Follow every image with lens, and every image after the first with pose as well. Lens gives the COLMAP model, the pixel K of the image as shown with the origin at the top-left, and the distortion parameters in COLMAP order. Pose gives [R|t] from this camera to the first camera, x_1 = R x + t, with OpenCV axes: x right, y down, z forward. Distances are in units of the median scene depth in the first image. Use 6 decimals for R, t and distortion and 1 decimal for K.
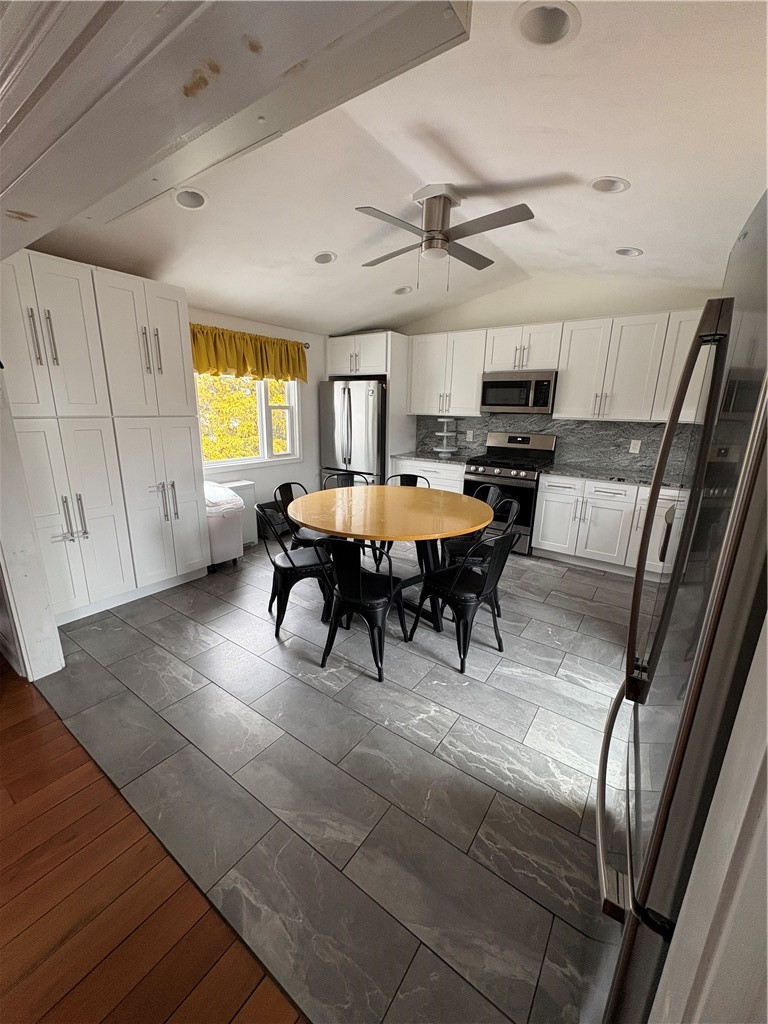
lens RADIAL K [[409.0, 0, 384.0], [0, 409.0, 511.5], [0, 0, 1]] dist [-0.000079, 0.000635]
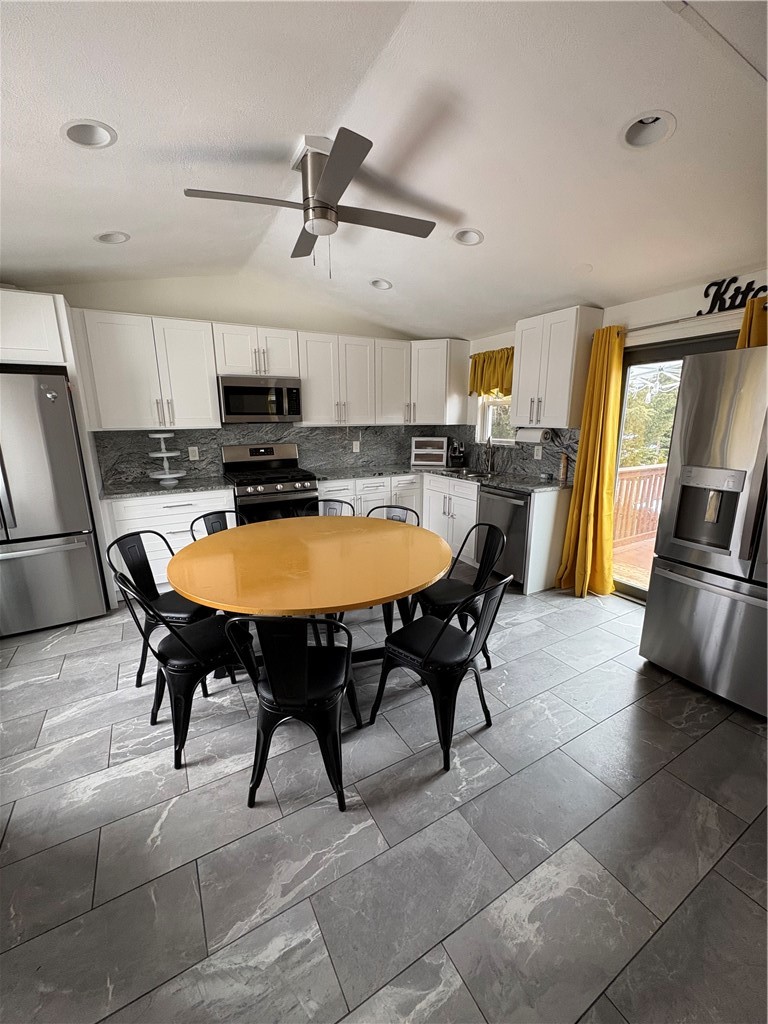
lens RADIAL K [[409.0, 0, 383.7], [0, 409.0, 510.9], [0, 0, 1]] dist [-0.000079, 0.000635]
pose [[0.417033, -0.224267, 0.880788, -0.407061], [0.240789, 0.961715, 0.130865, -0.105263], [-0.876416, 0.157510, 0.455068, 0.379419]]
